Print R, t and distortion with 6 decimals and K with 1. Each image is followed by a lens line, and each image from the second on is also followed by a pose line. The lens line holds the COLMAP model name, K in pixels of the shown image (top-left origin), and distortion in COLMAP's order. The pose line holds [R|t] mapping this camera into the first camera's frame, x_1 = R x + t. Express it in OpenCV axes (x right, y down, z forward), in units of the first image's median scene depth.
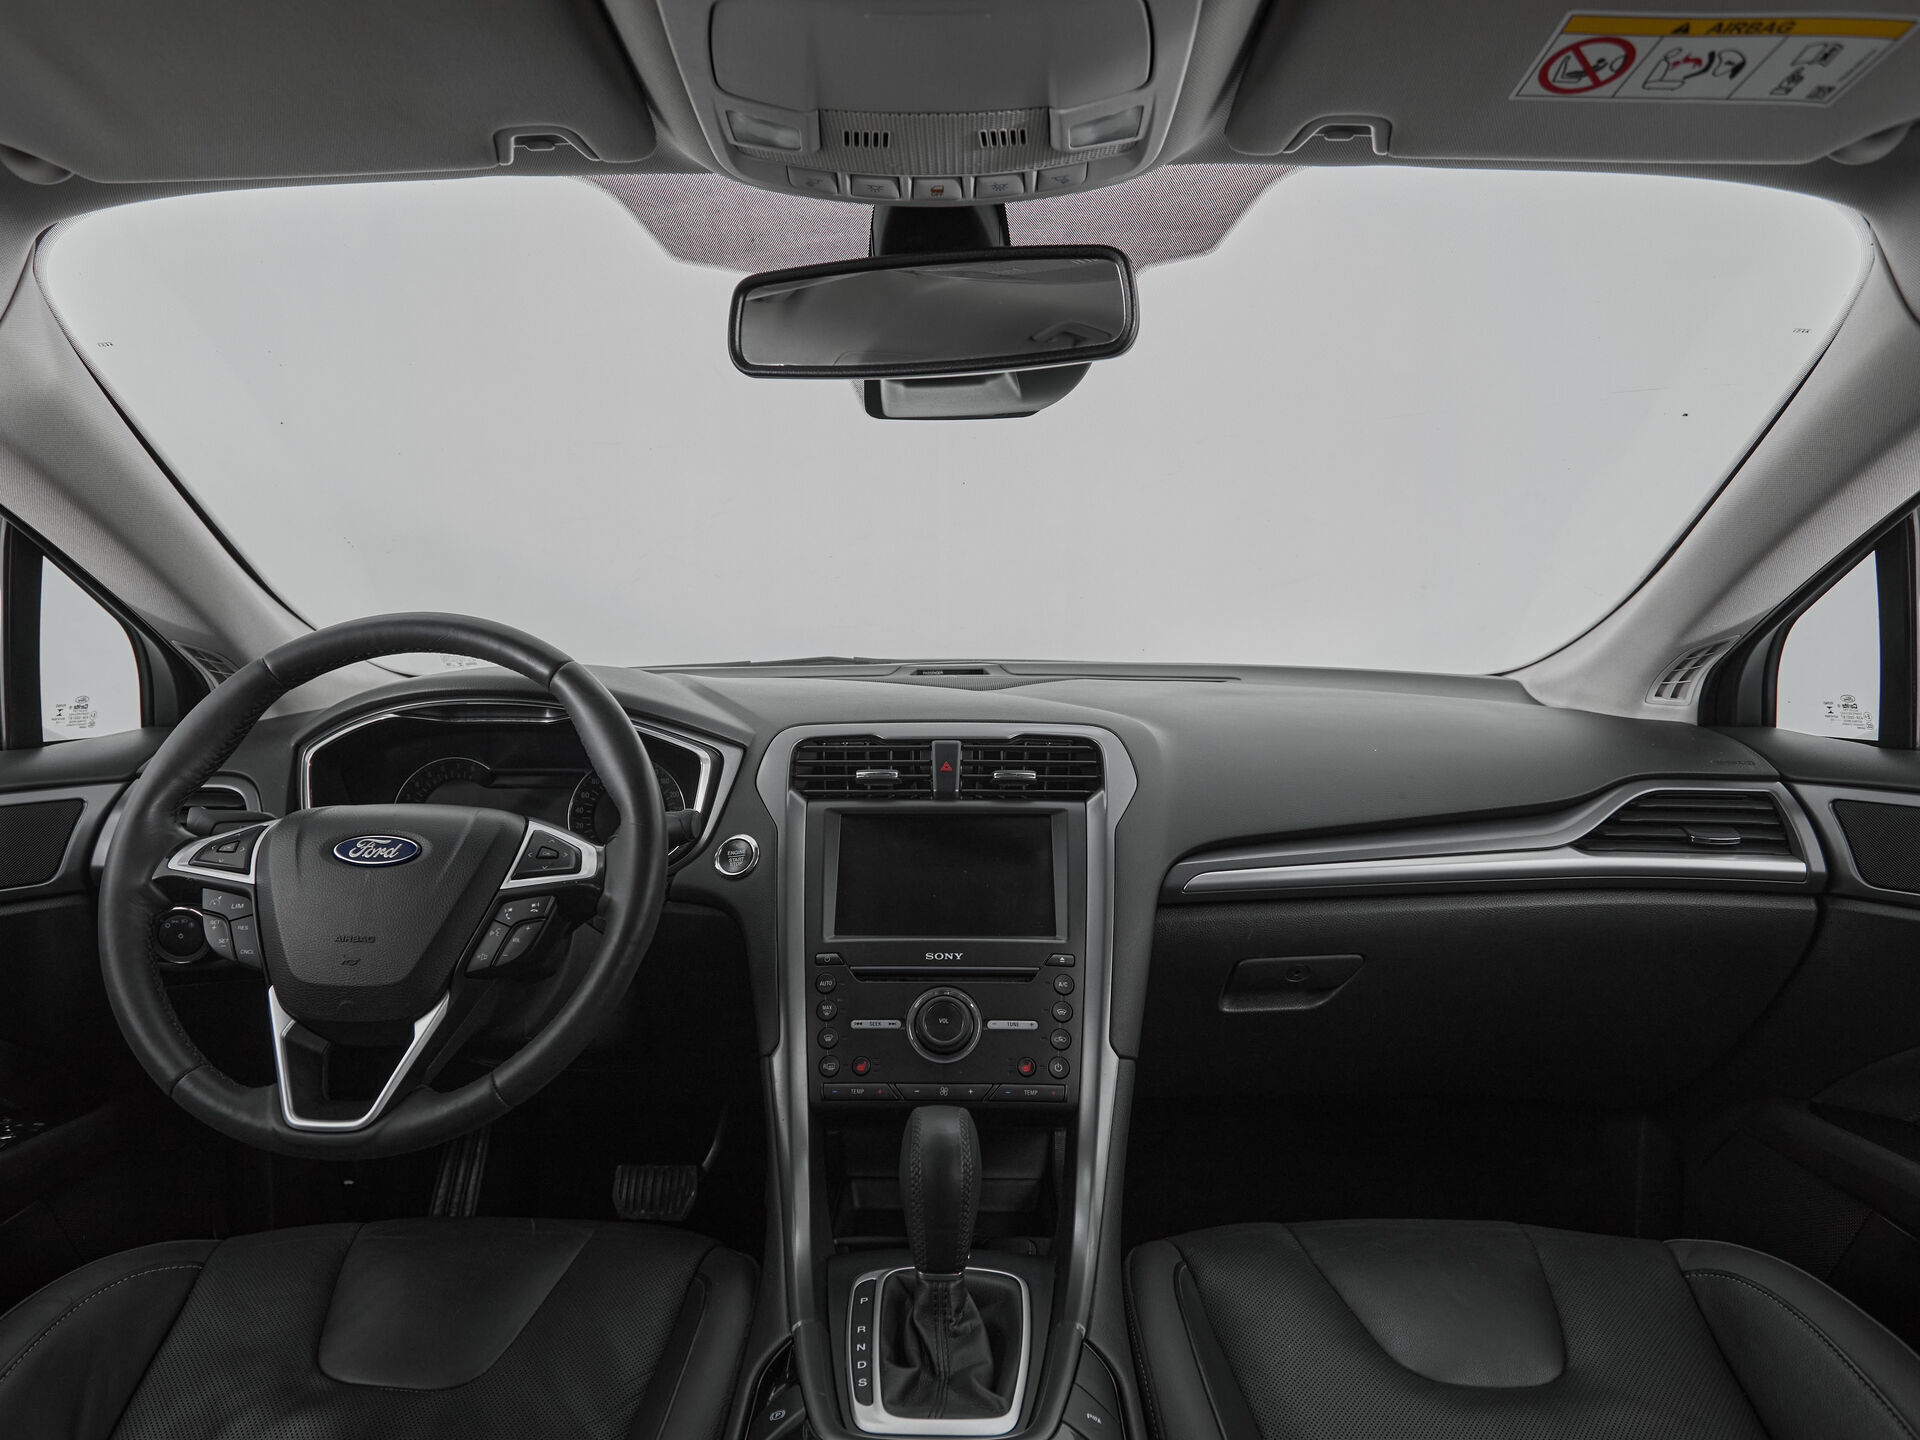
lens RADIAL K [[1138.6, 0, 947.7], [0, 1138.6, 752.4], [0, 0, 1]] dist [-0.002476, -0.001365]
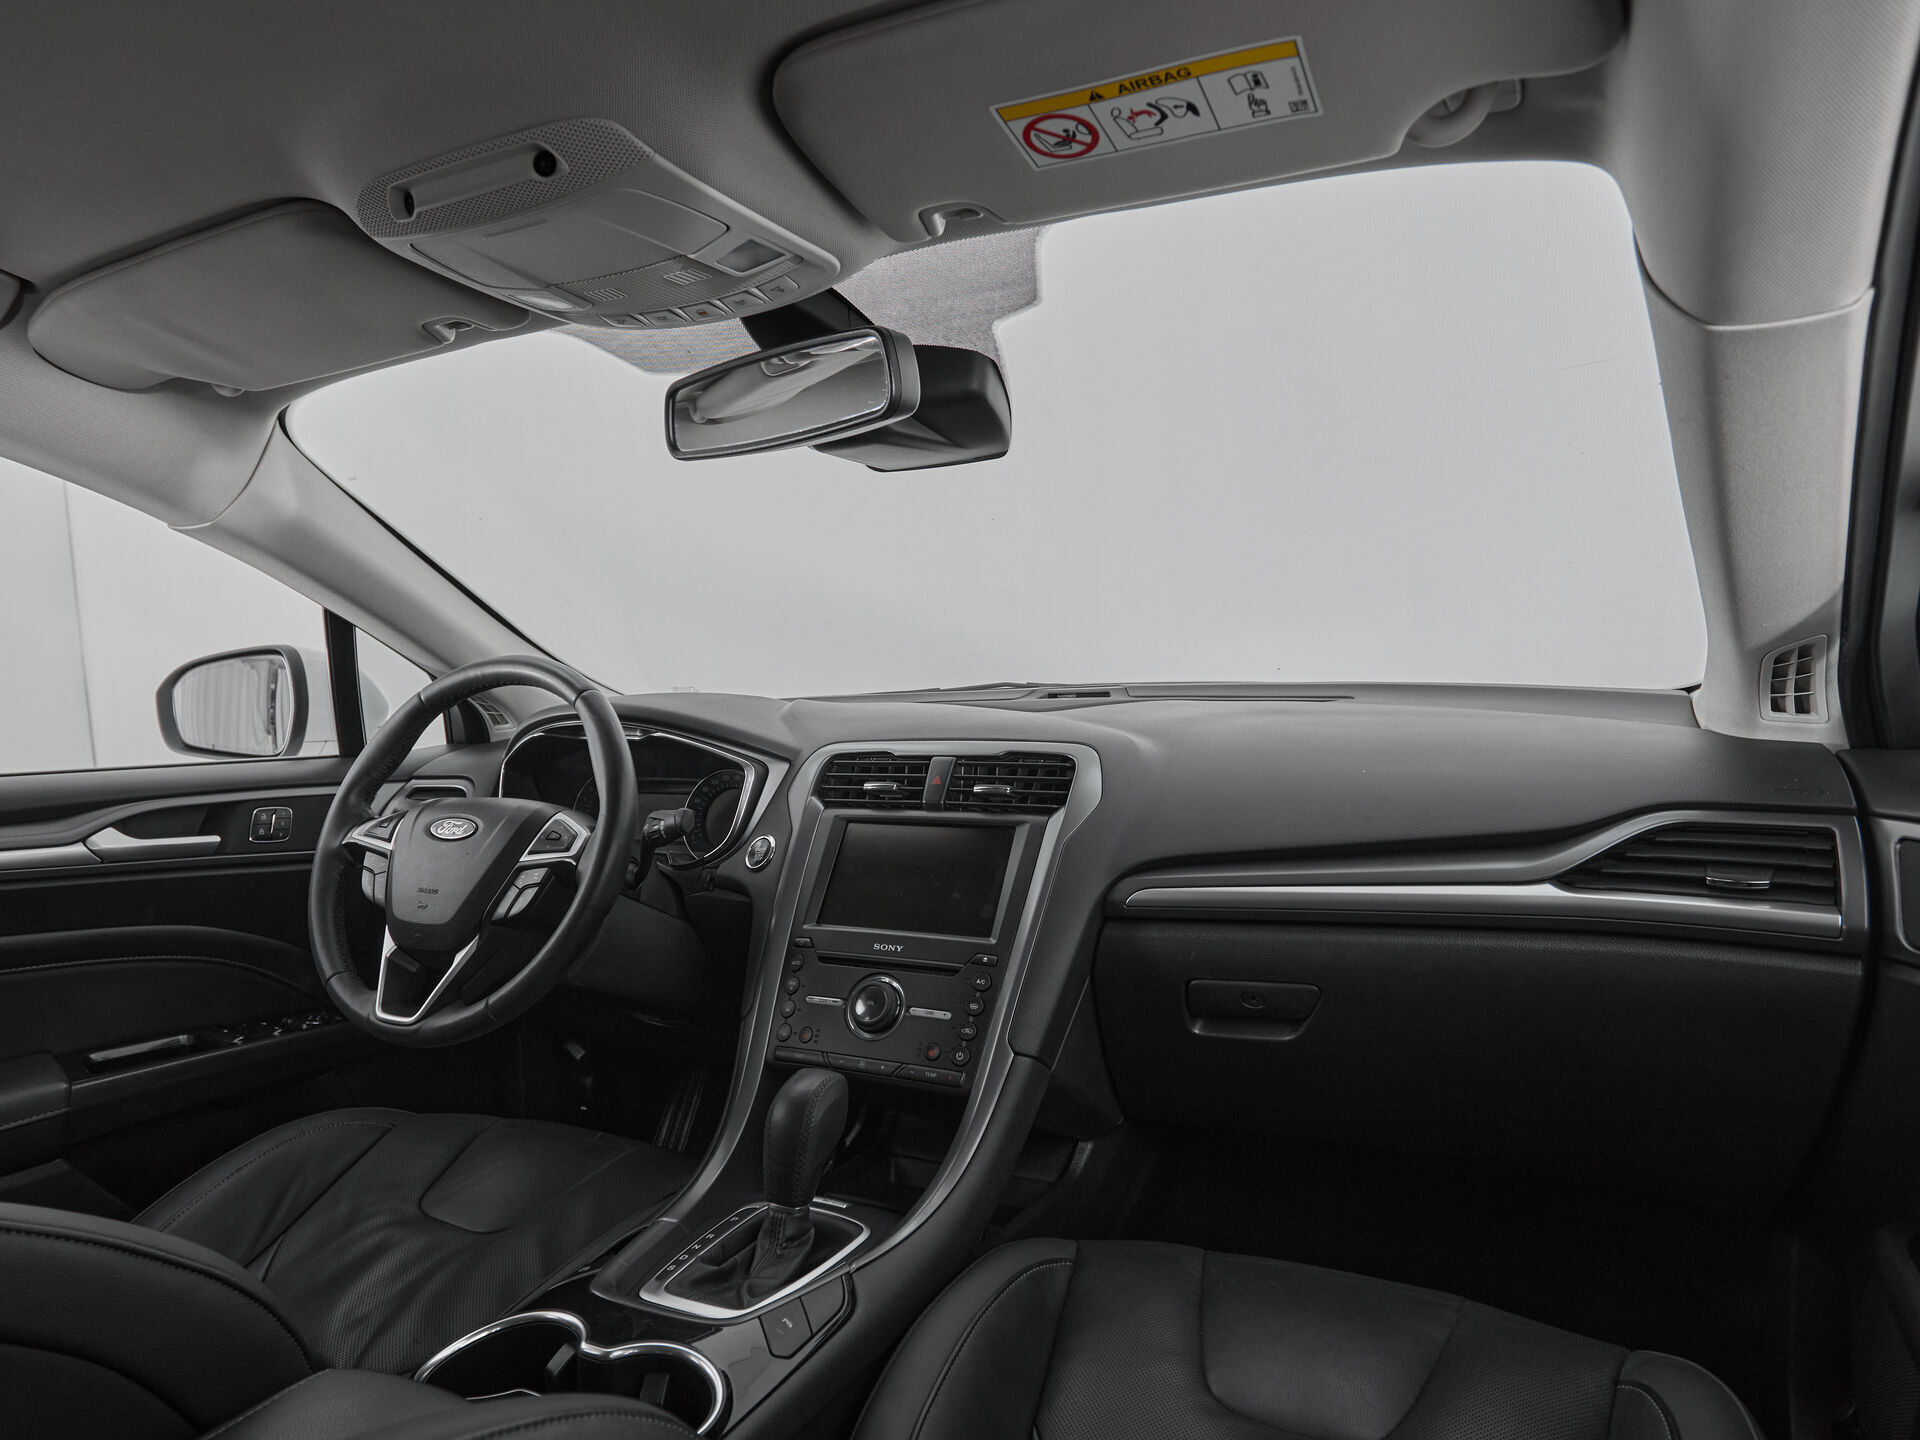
lens RADIAL K [[1214.5, 0, 955.0], [0, 1214.5, 751.7], [0, 0, 1]] dist [-0.001777, 0.001673]
pose [[0.899494, 0.005883, -0.436894, 0.550996], [-0.018525, 0.999524, -0.024681, 0.013954], [0.436540, 0.030294, 0.899174, -0.049626]]
